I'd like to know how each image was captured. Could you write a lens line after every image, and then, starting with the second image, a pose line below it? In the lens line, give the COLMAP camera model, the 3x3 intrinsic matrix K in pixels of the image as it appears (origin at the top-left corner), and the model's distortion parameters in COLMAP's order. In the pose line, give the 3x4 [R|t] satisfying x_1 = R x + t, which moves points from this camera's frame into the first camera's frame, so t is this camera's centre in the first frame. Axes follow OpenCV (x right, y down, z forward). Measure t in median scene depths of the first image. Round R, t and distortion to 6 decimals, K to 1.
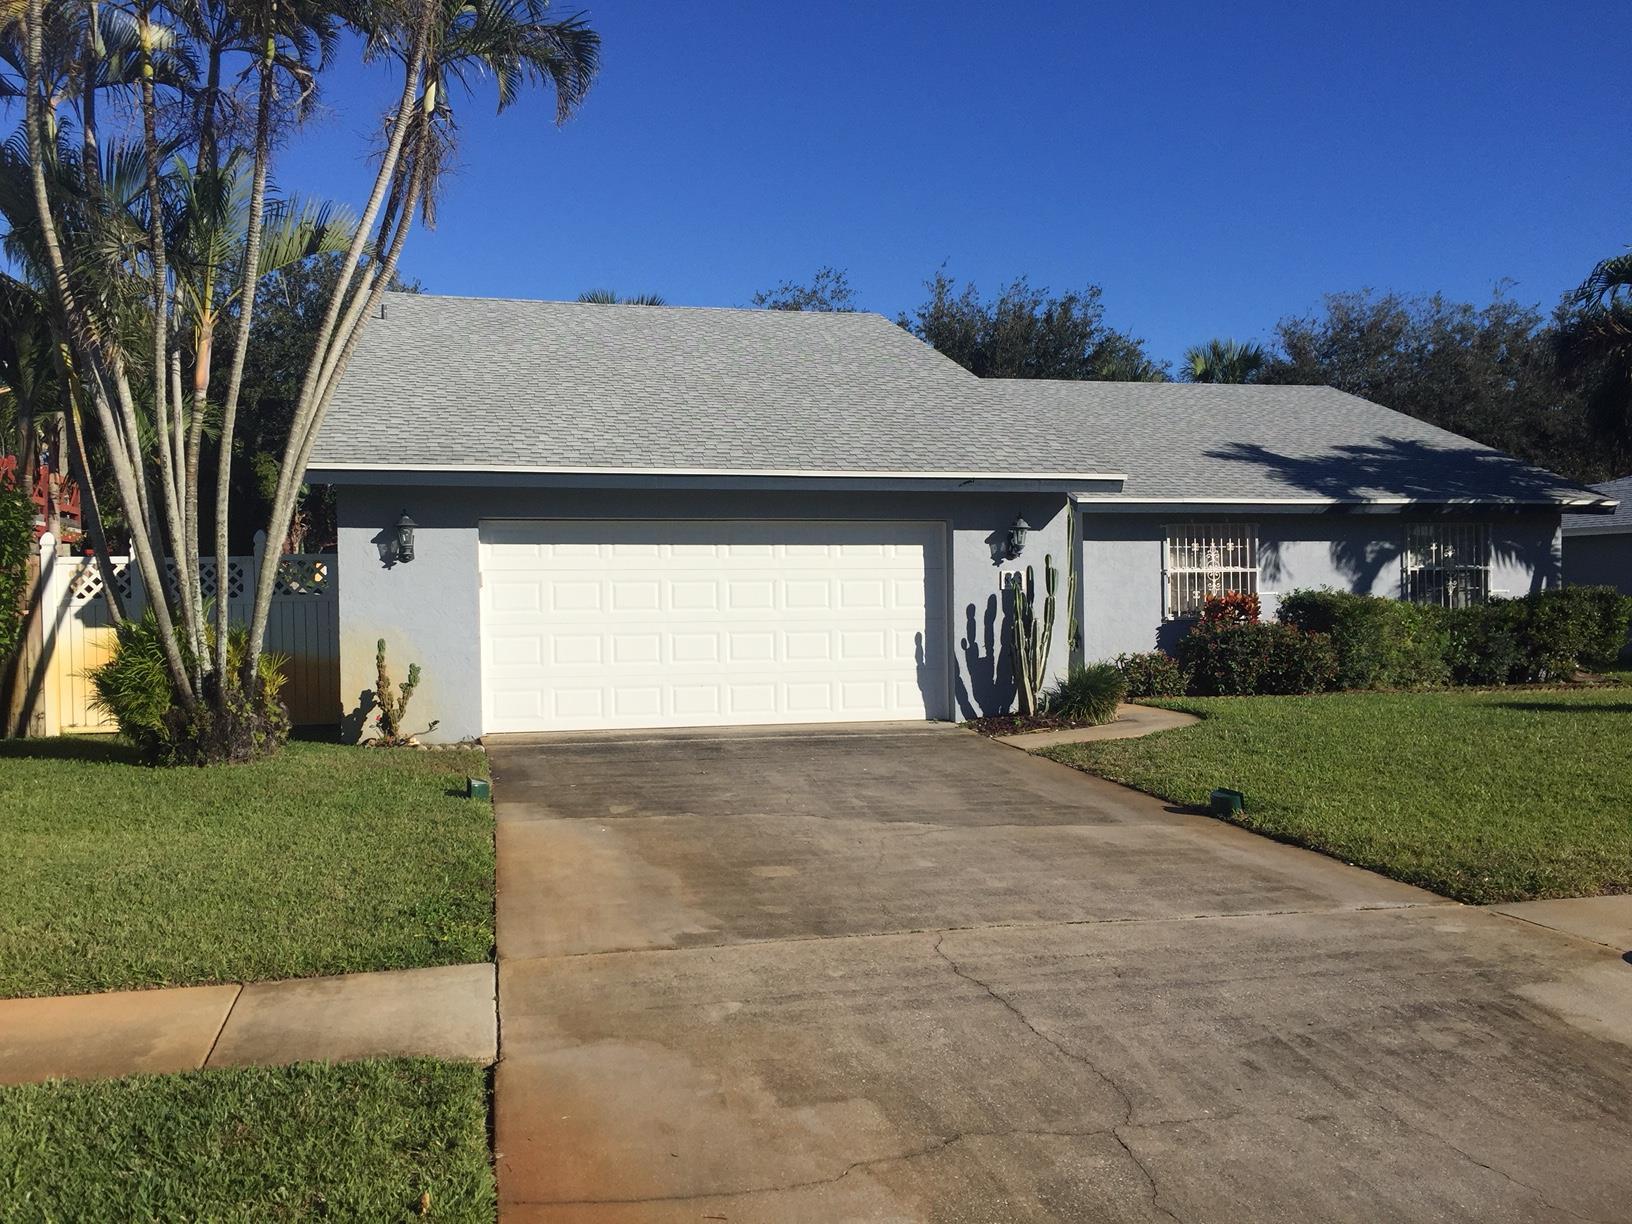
lens RADIAL K [[1413.8, 0, 817.6], [0, 1413.8, 626.5], [0, 0, 1]] dist [0.072088, -0.099527]
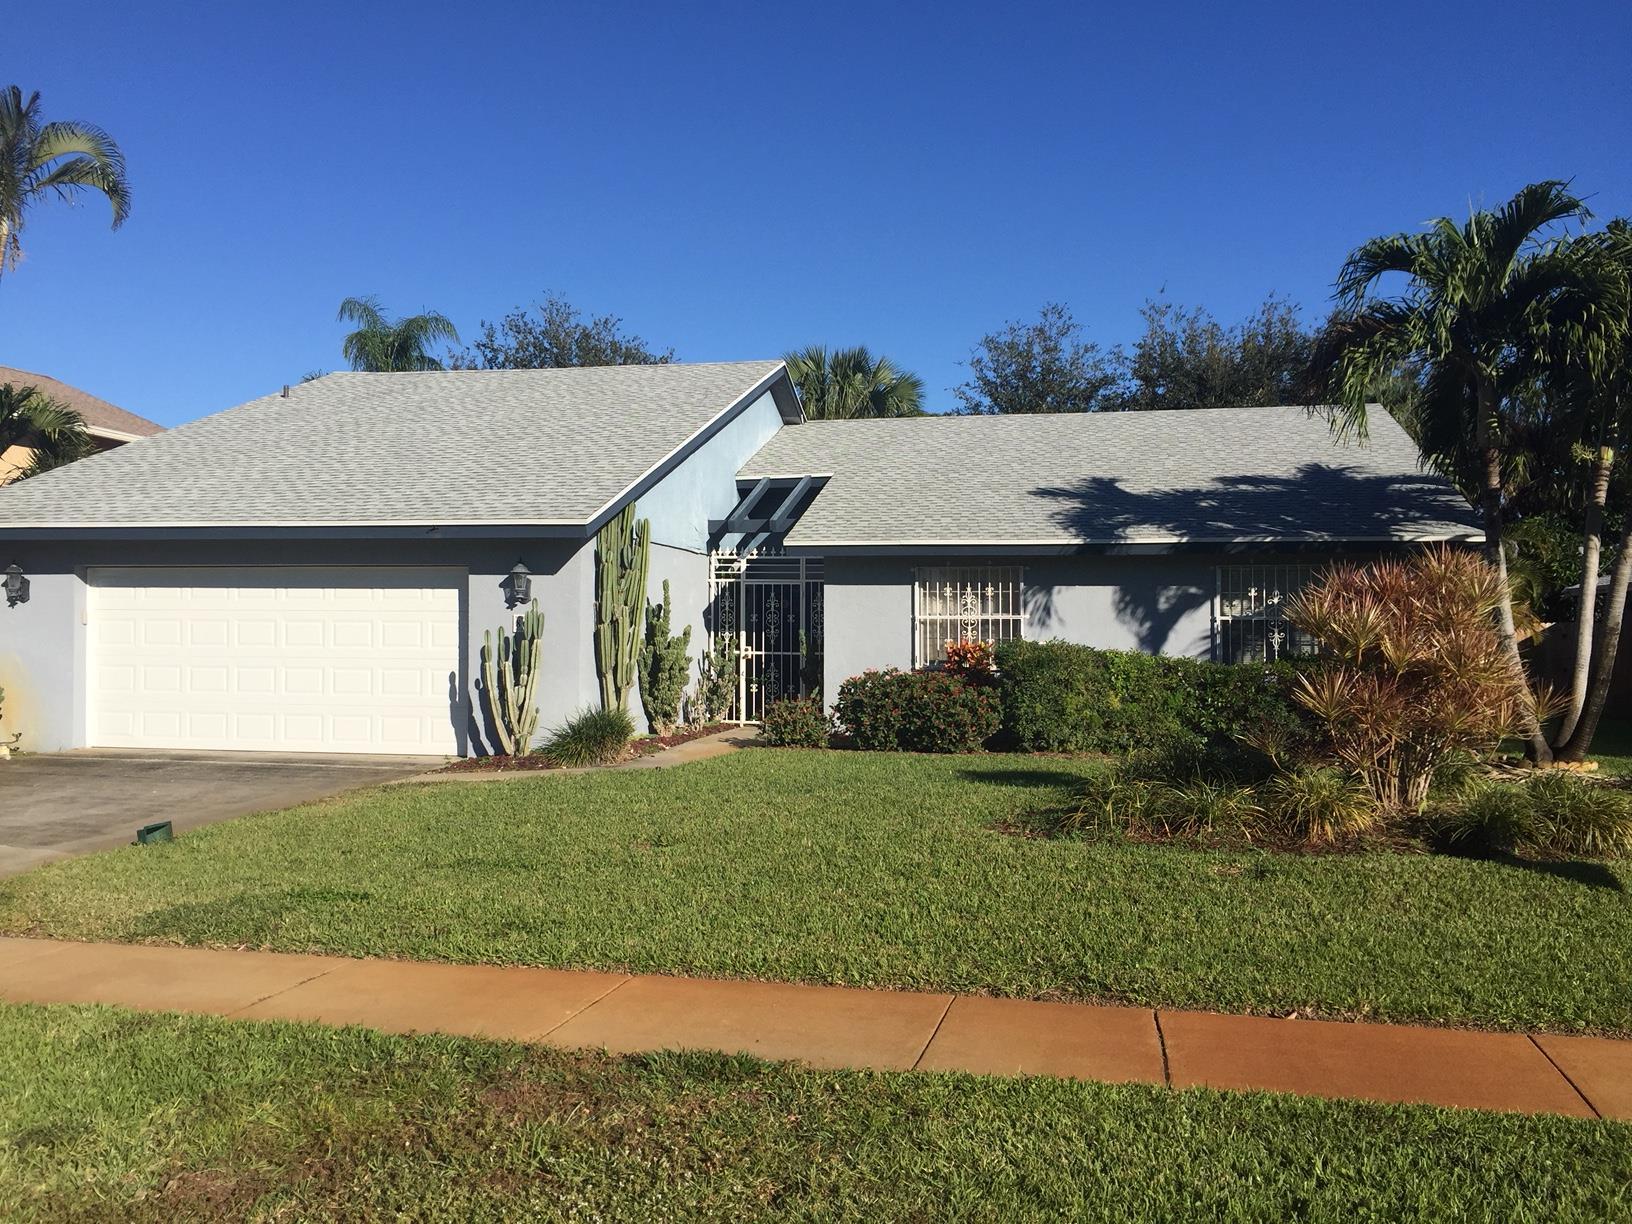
lens RADIAL K [[1413.8, 0, 814.9], [0, 1413.8, 602.3], [0, 0, 1]] dist [0.072088, -0.099527]
pose [[0.903312, 0.005016, -0.428955, 0.585424], [-0.025621, 0.998778, -0.042274, -0.007462], [0.428219, 0.049176, 0.902336, 0.122356]]
